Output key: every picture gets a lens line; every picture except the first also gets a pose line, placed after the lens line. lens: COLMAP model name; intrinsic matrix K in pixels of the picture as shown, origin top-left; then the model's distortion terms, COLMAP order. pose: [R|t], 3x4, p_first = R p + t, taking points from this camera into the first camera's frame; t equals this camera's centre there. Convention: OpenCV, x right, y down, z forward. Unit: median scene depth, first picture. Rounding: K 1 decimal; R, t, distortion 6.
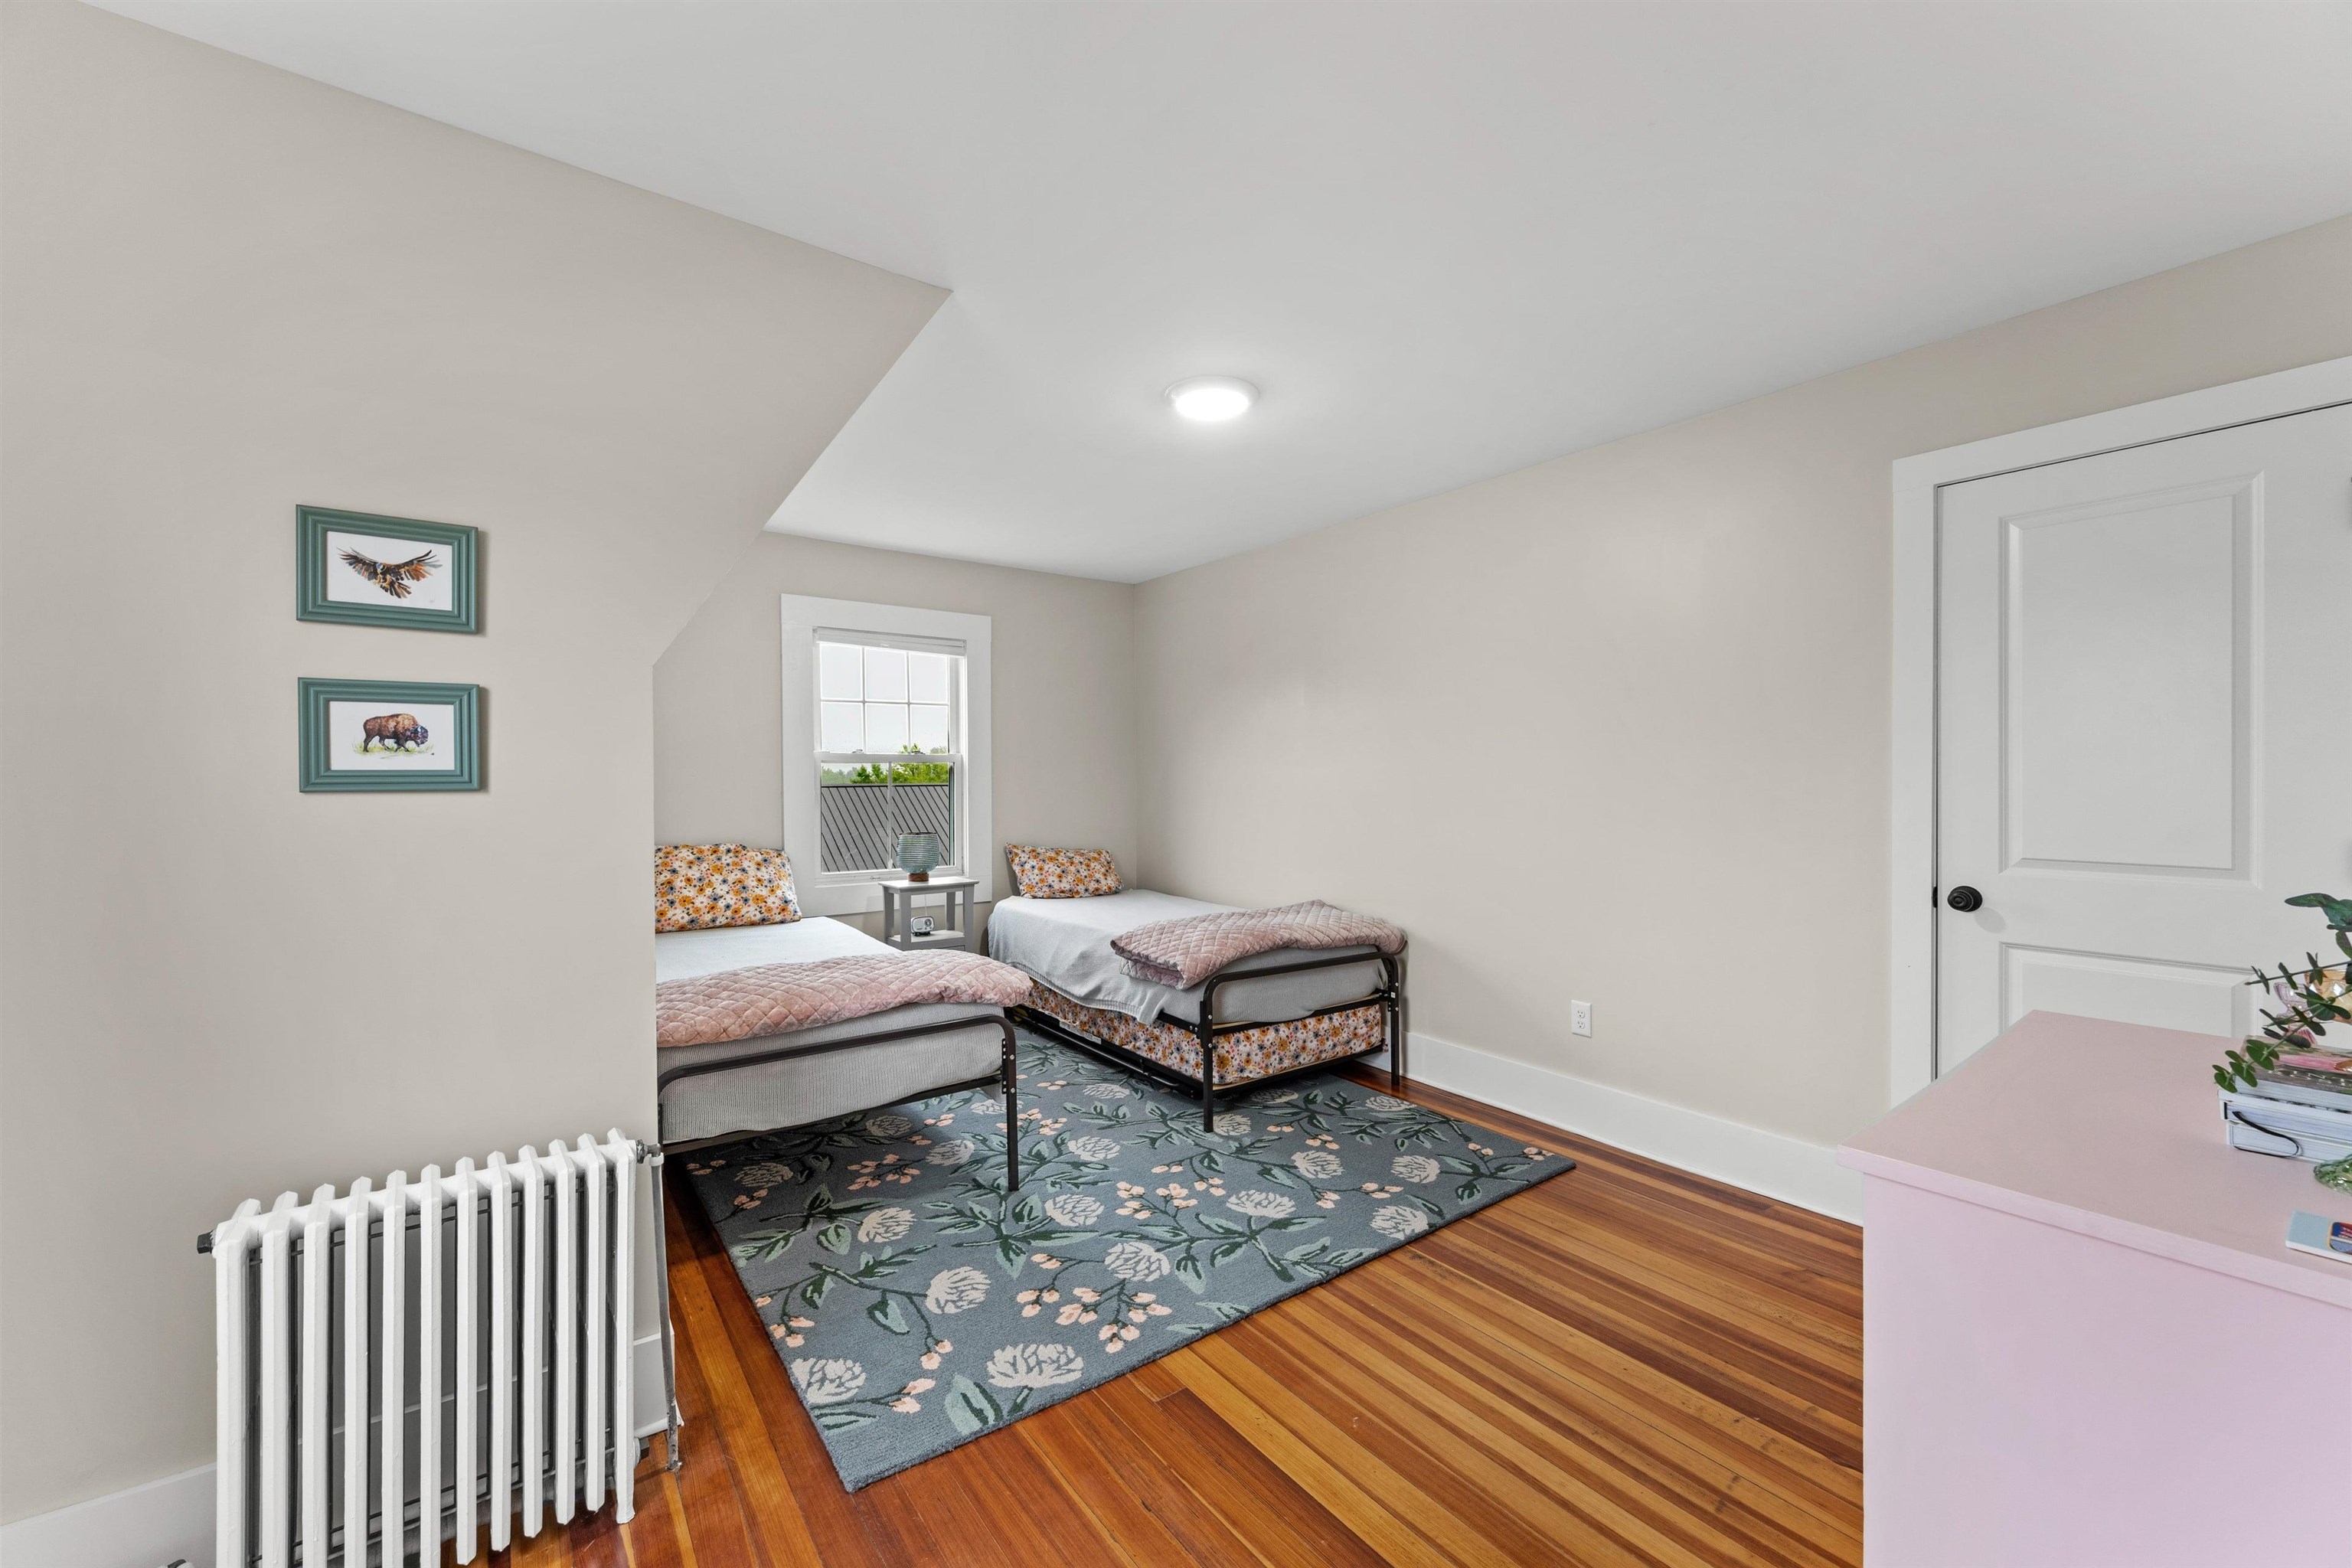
lens RADIAL K [[936.7, 0, 1167.4], [0, 936.7, 783.1], [0, 0, 1]] dist [-0.001629, -0.000927]
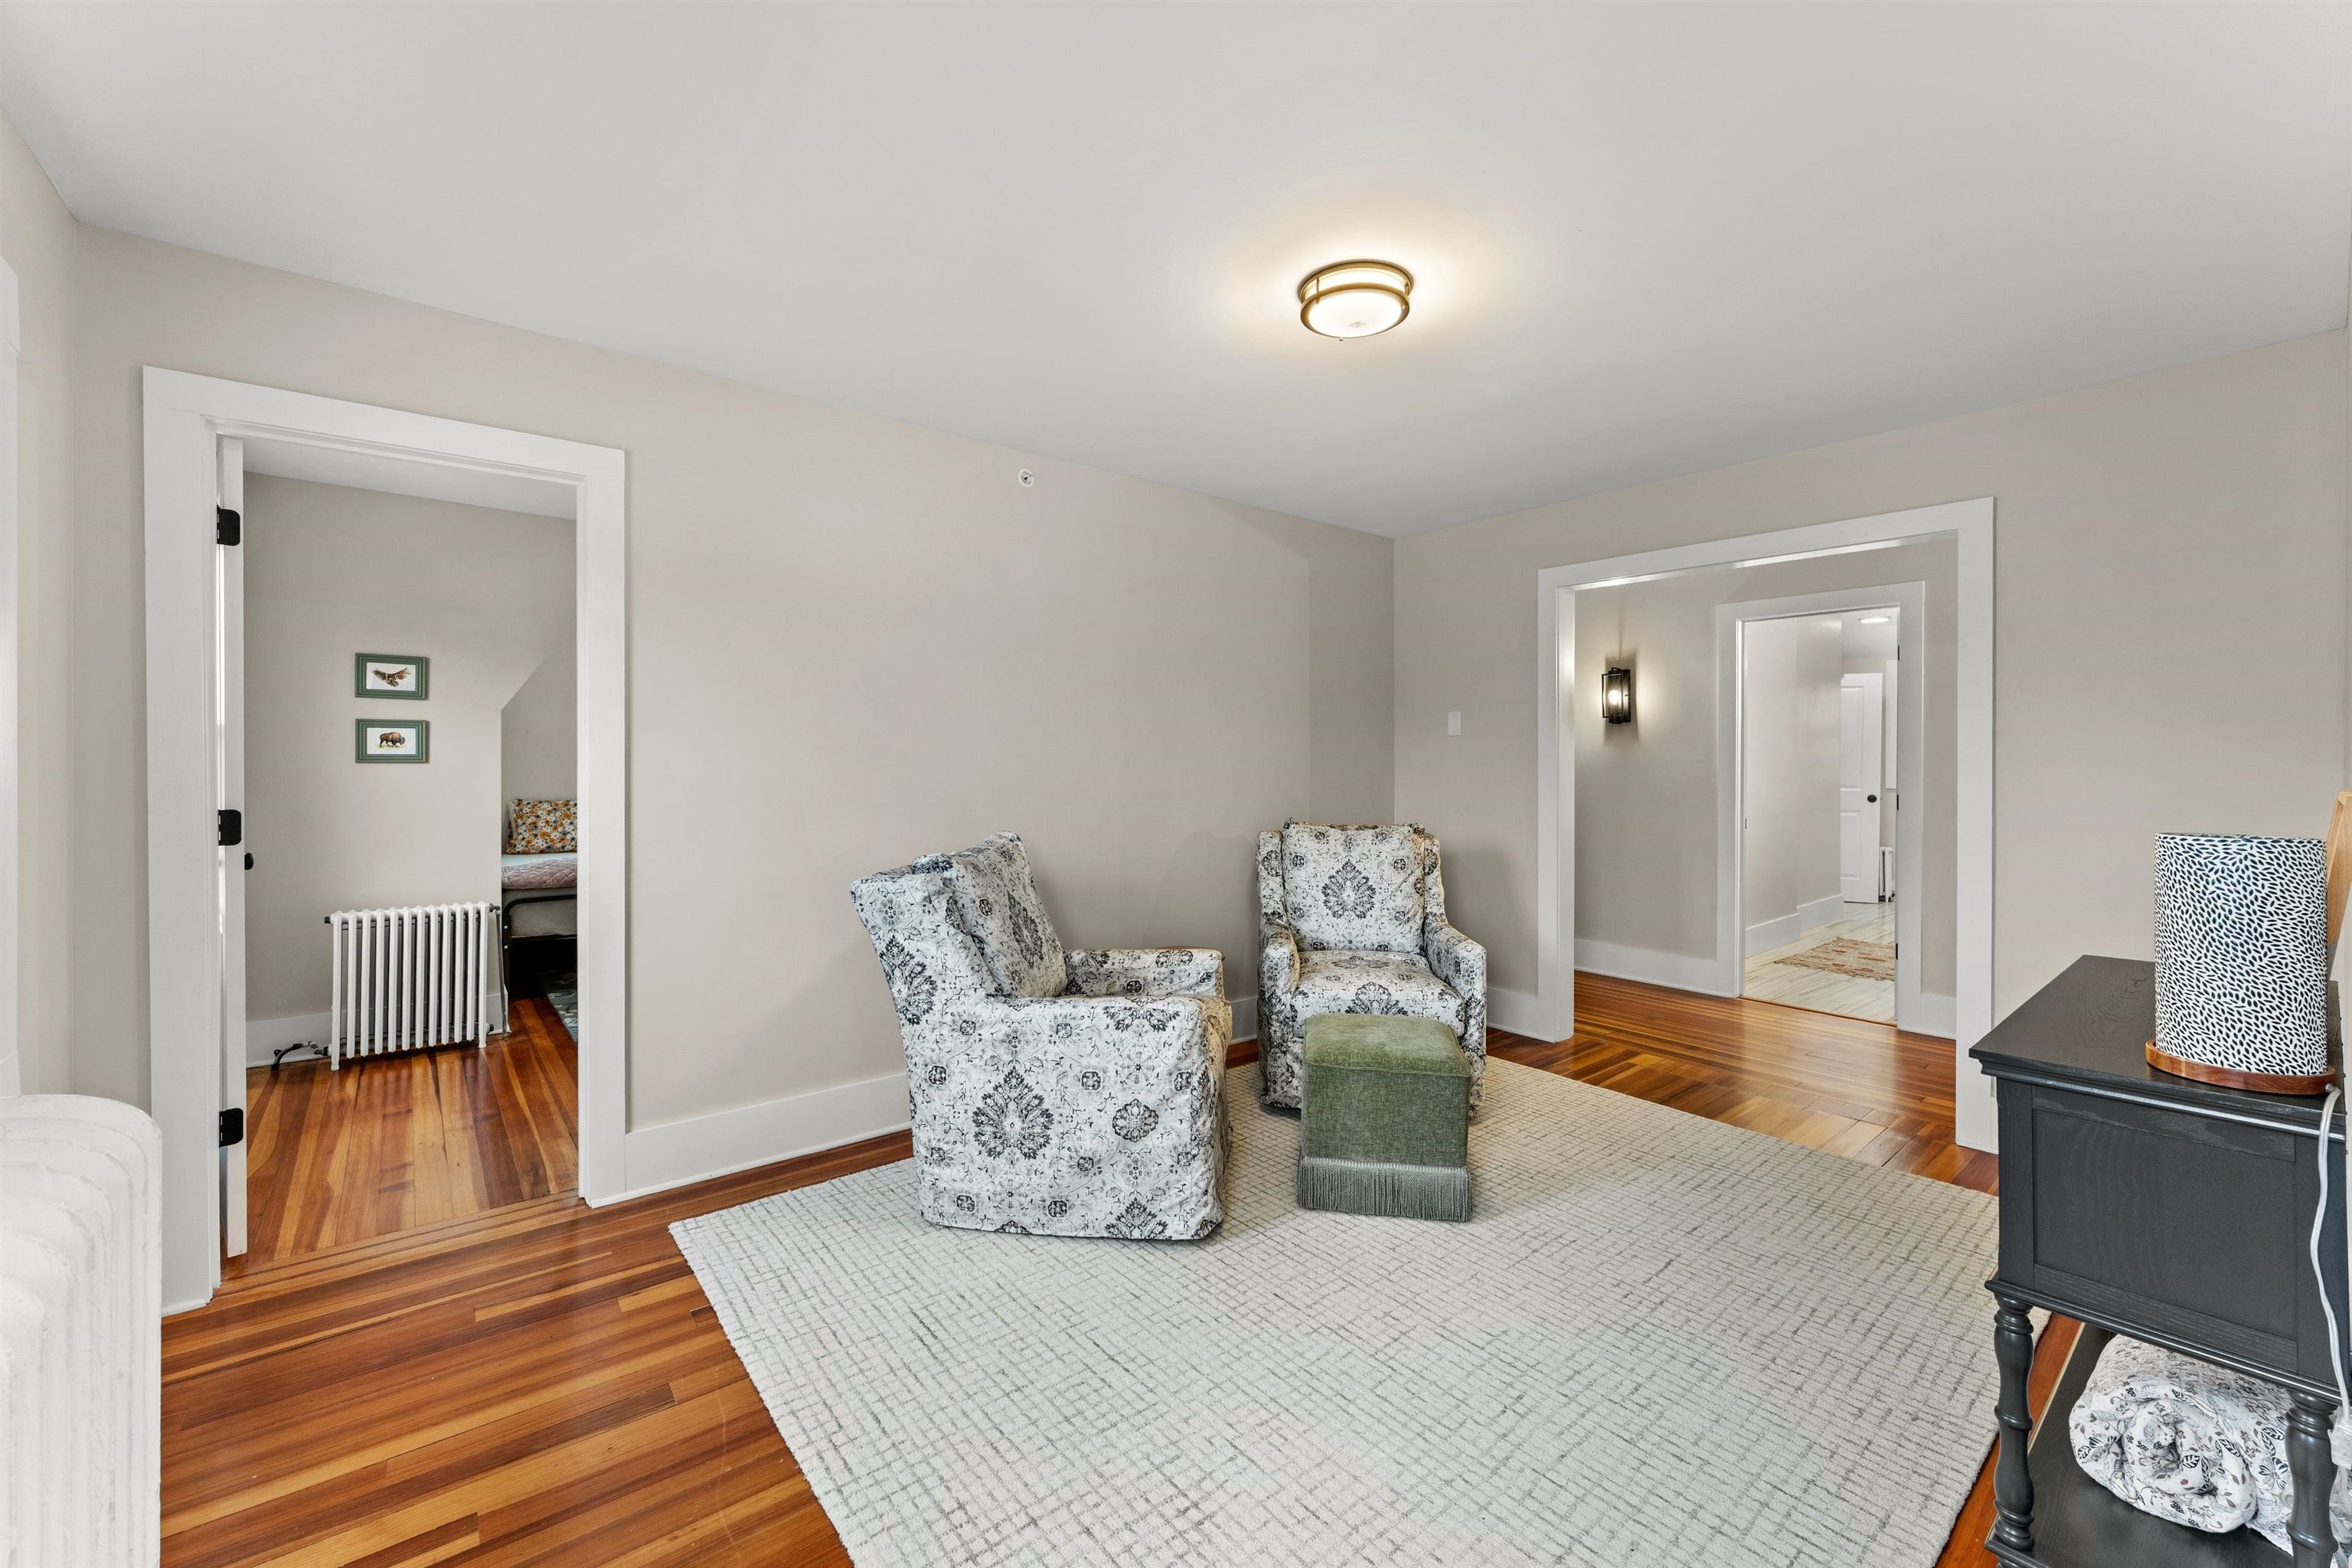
lens RADIAL K [[936.7, 0, 1156.0], [0, 936.7, 755.4], [0, 0, 1]] dist [-0.001629, -0.000927]
pose [[0.998311, 0.005047, 0.057870, 0.691094], [-0.004581, 0.999956, -0.008186, 0.000526], [-0.057909, 0.007907, 0.998291, -1.040483]]
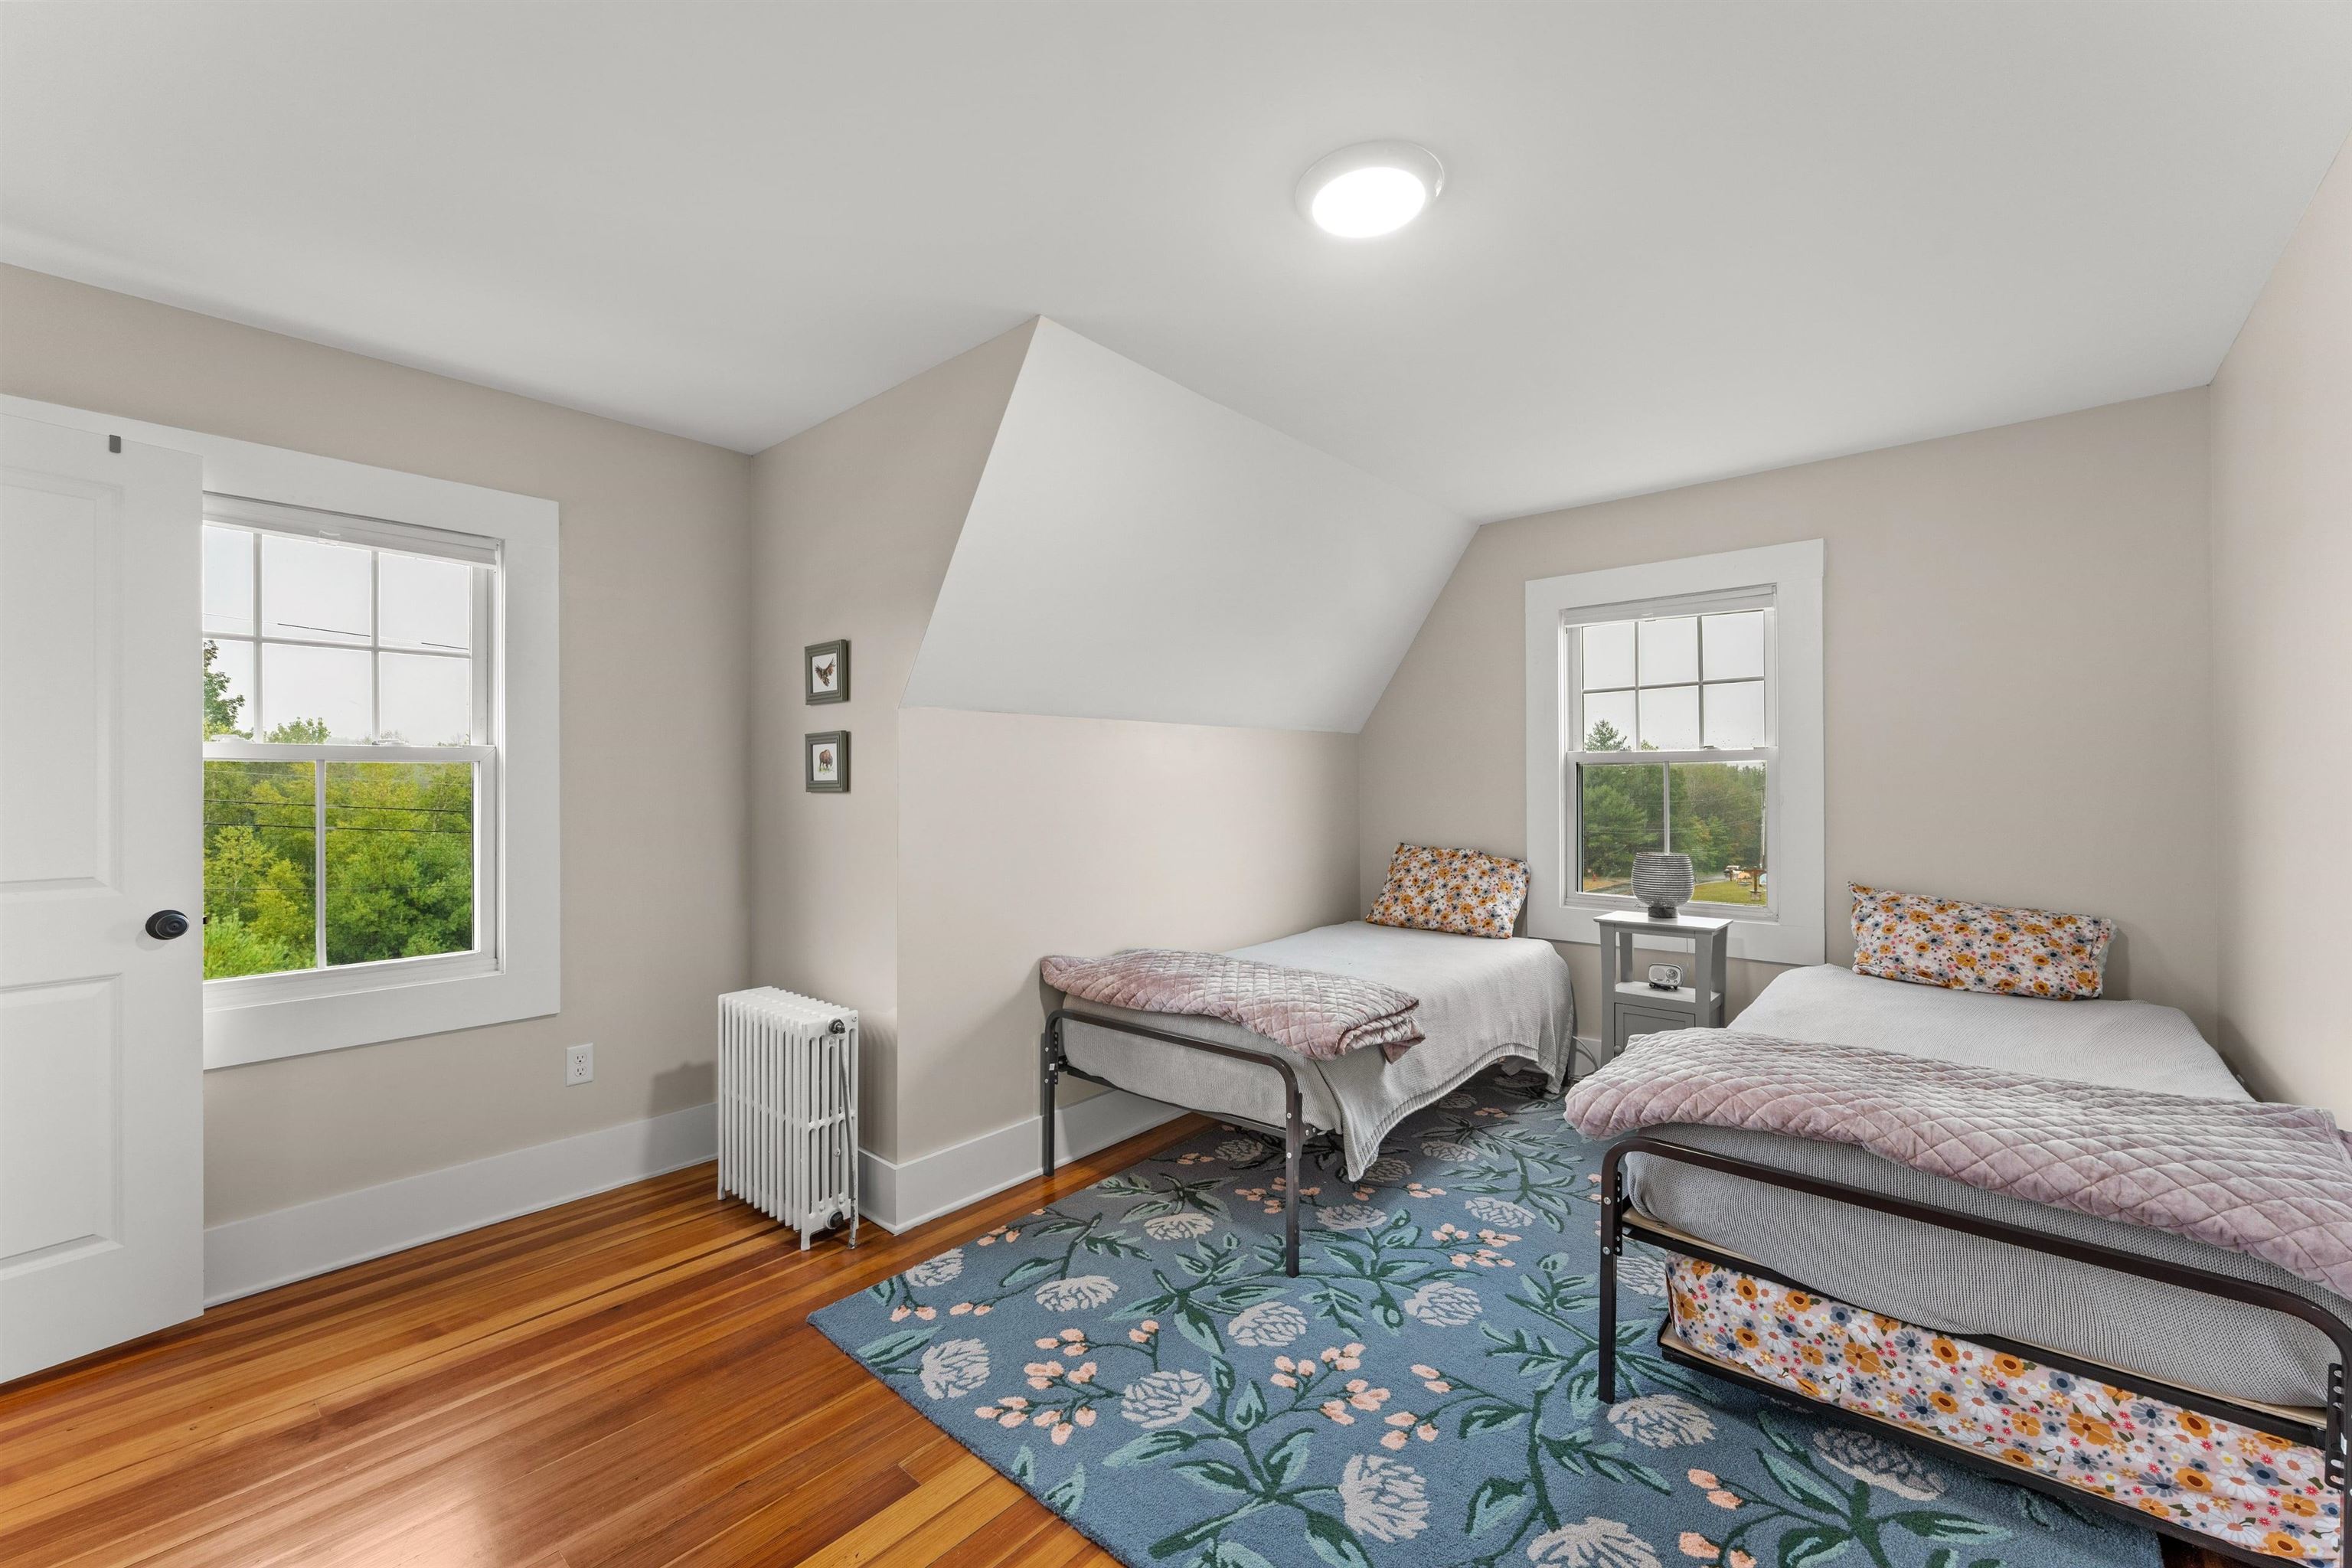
lens RADIAL K [[936.7, 0, 1167.6], [0, 936.7, 780.2], [0, 0, 1]] dist [-0.001629, -0.000927]
pose [[0.219138, -0.002150, -0.975691, 0.698363], [-0.002908, 0.999992, -0.002857, -0.006851], [0.975689, 0.003463, 0.219130, 0.780612]]
